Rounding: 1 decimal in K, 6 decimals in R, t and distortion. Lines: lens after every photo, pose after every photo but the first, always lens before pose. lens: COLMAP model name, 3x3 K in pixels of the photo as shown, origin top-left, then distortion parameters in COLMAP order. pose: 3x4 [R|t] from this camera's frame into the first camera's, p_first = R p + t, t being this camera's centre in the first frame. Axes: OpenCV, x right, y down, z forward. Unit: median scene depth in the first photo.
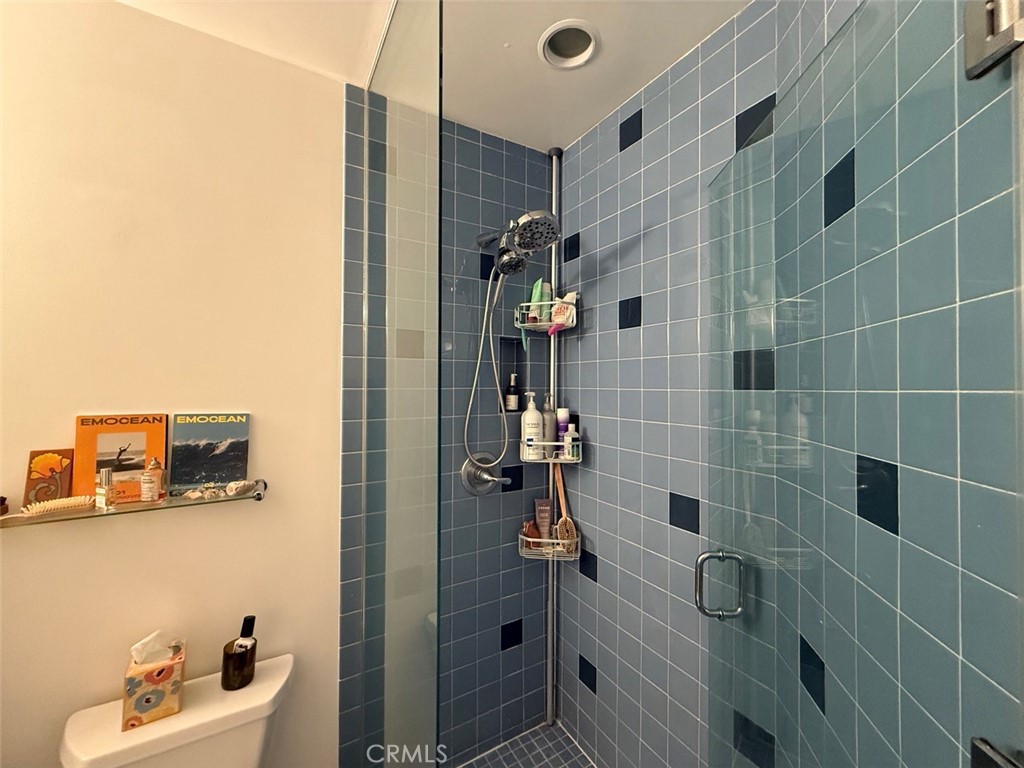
lens RADIAL K [[408.0, 0, 507.7], [0, 408.0, 382.3], [0, 0, 1]] dist [0.001855, -0.000250]
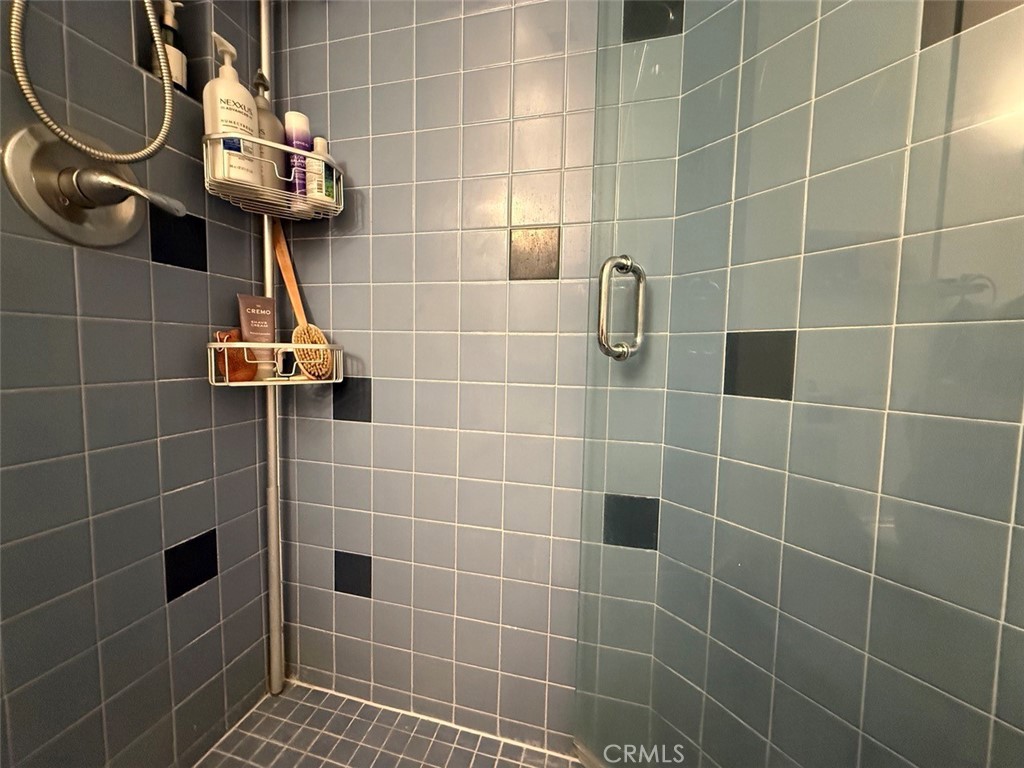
lens RADIAL K [[408.0, 0, 507.7], [0, 408.0, 382.3], [0, 0, 1]] dist [0.001855, -0.000250]
pose [[0.706159, -0.044849, 0.706632, -0.061084], [-0.022794, 0.996035, 0.085996, 0.356036], [-0.707687, -0.076833, 0.702336, 0.411318]]
